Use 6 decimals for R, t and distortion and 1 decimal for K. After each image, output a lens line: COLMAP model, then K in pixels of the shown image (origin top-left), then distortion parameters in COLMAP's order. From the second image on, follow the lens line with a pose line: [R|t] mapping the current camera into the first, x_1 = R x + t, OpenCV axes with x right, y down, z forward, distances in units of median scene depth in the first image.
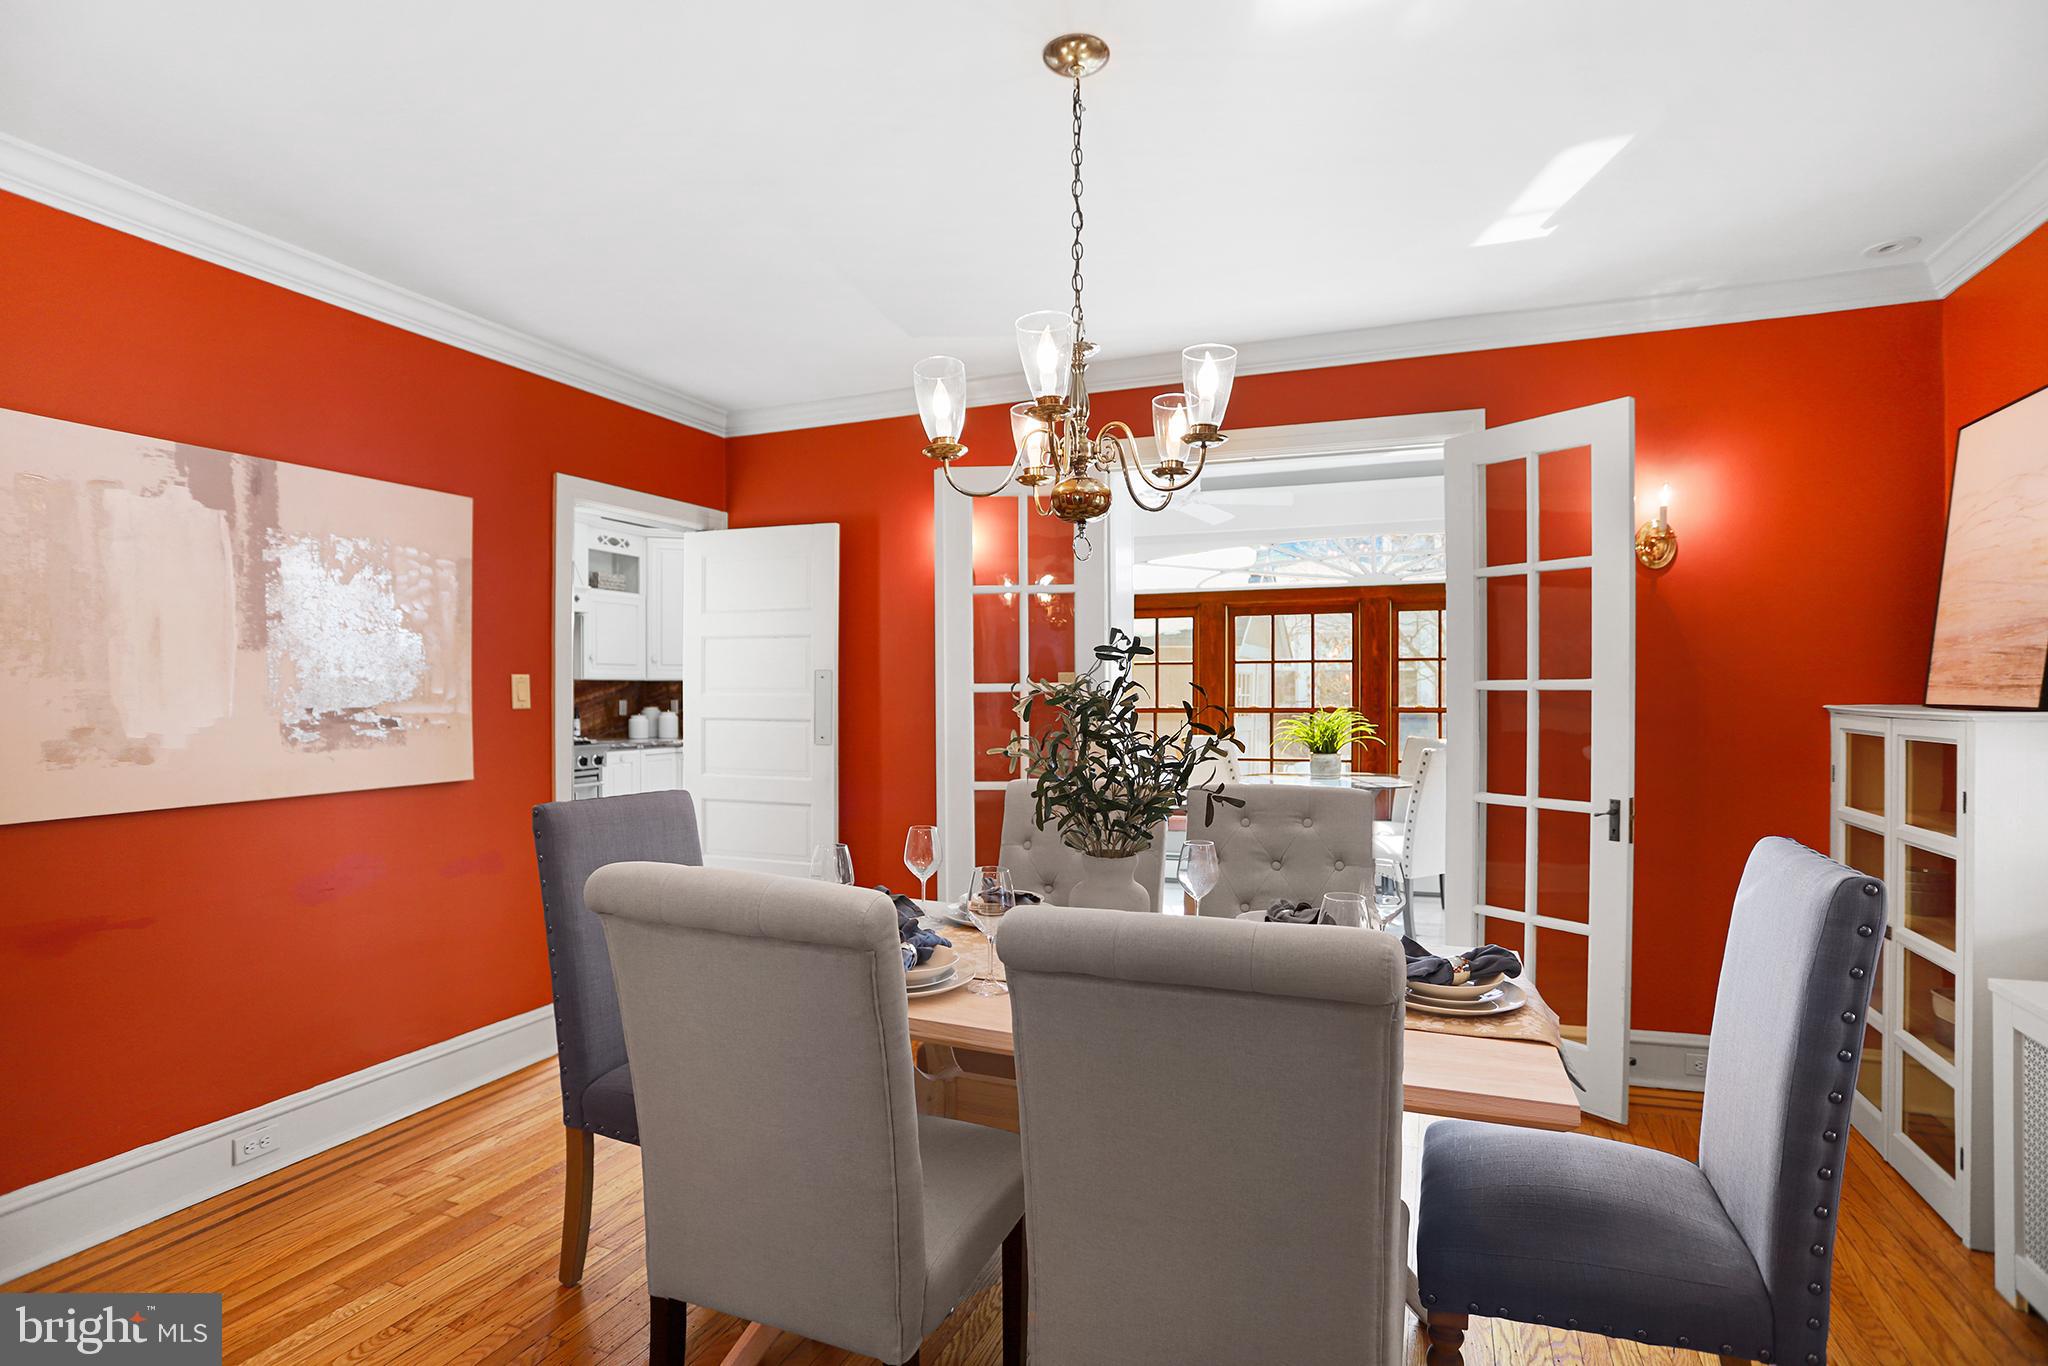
lens RADIAL K [[977.9, 0, 1018.0], [0, 977.9, 692.4], [0, 0, 1]] dist [-0.066893, -0.000100]
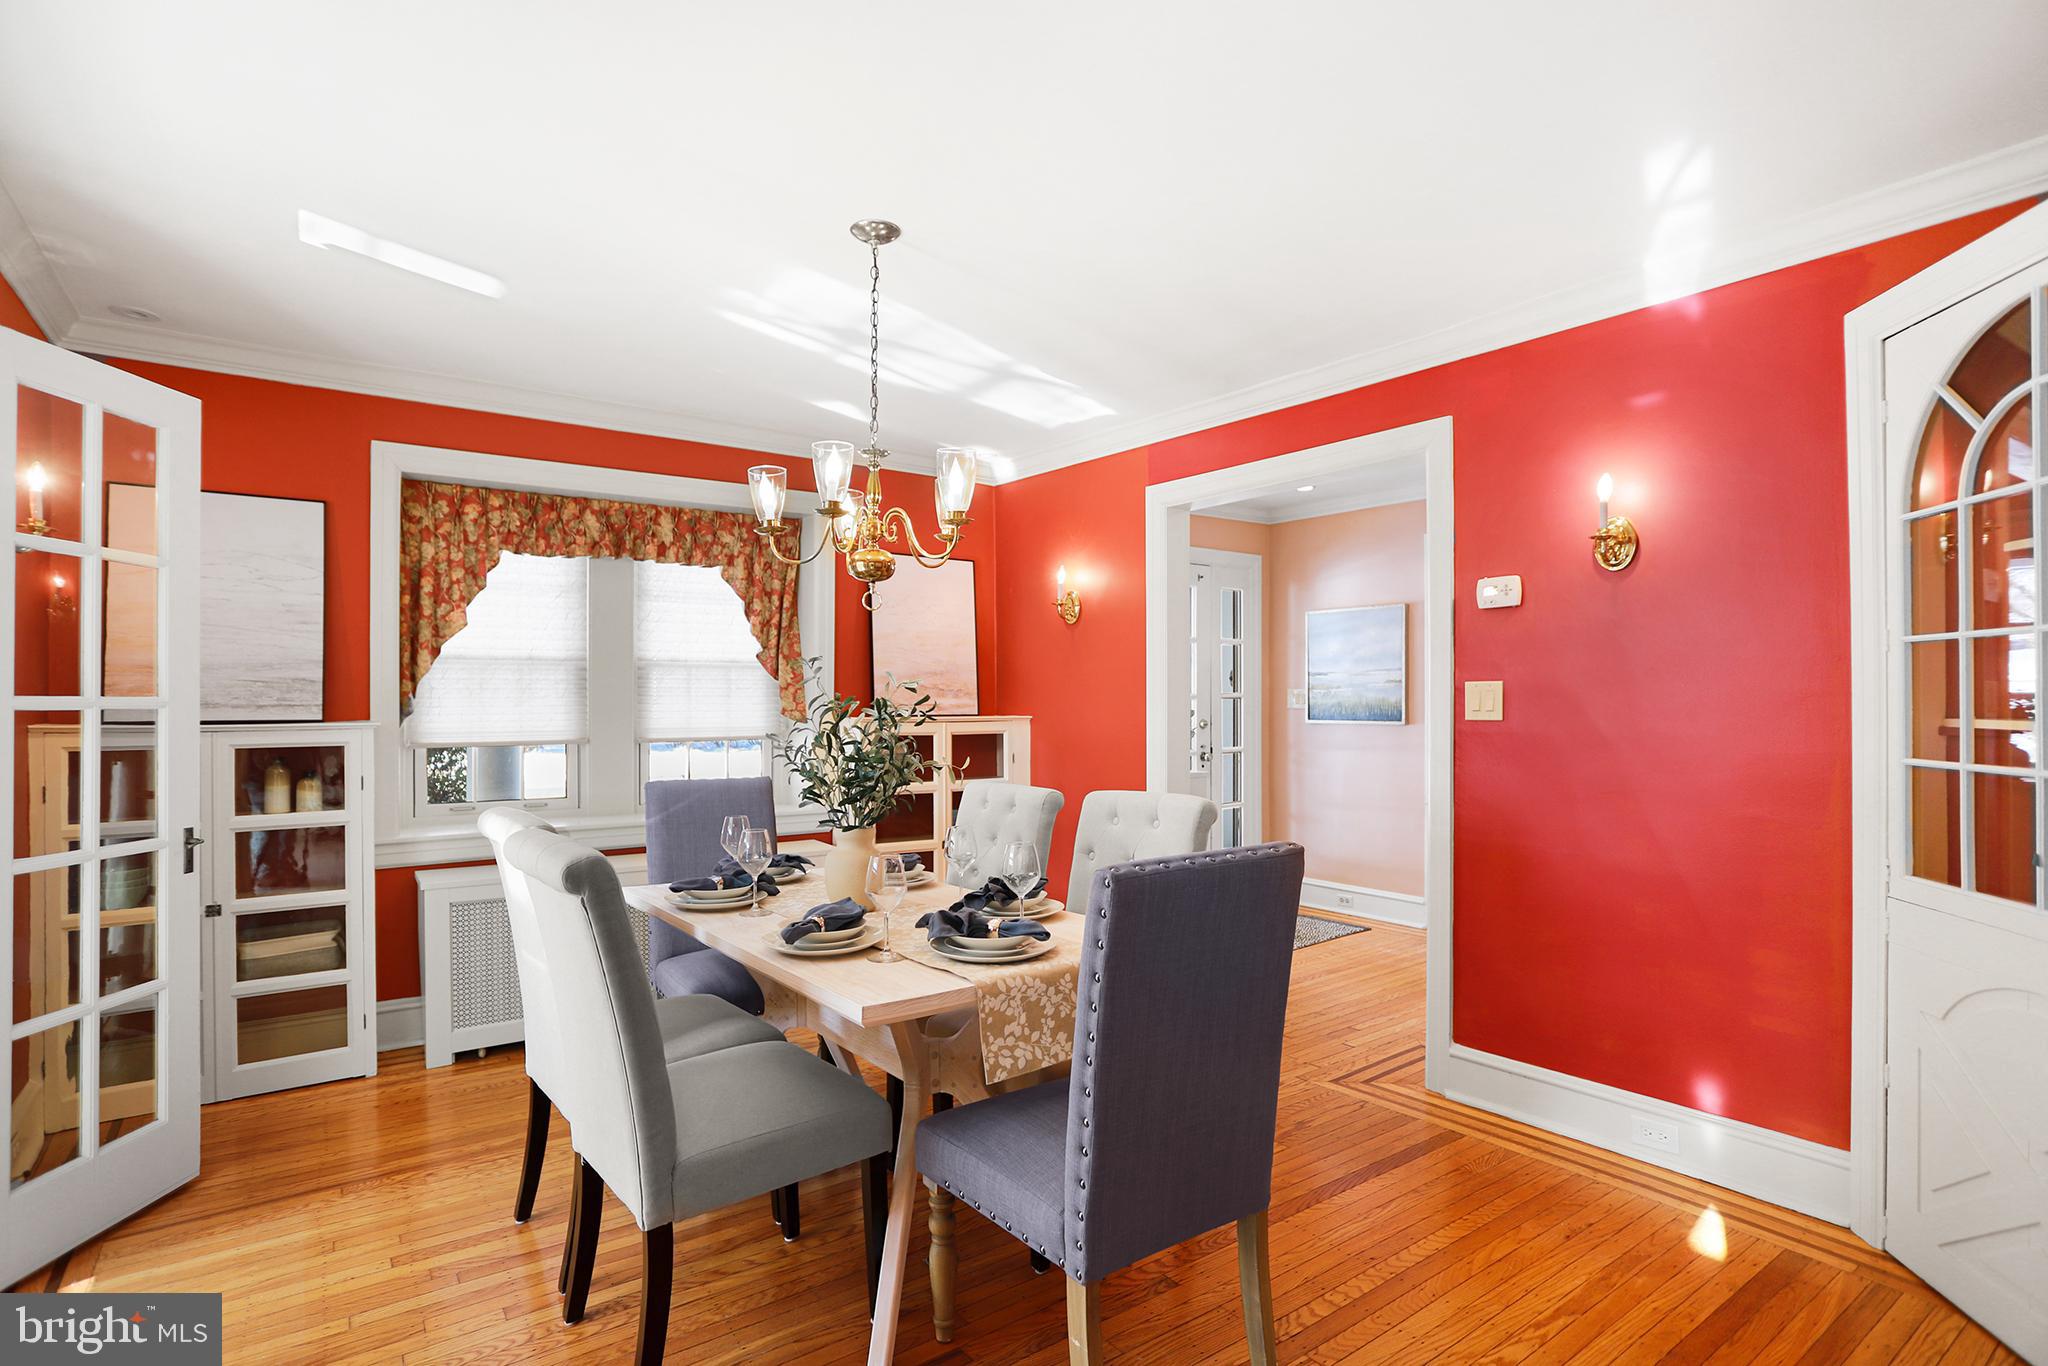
lens RADIAL K [[977.9, 0, 1018.0], [0, 977.9, 692.4], [0, 0, 1]] dist [-0.066893, -0.000100]
pose [[-0.853457, 0.008392, 0.521095, -0.566699], [0.003130, 0.999935, -0.010977, -0.006243], [-0.521154, -0.007738, -0.853428, 1.434199]]
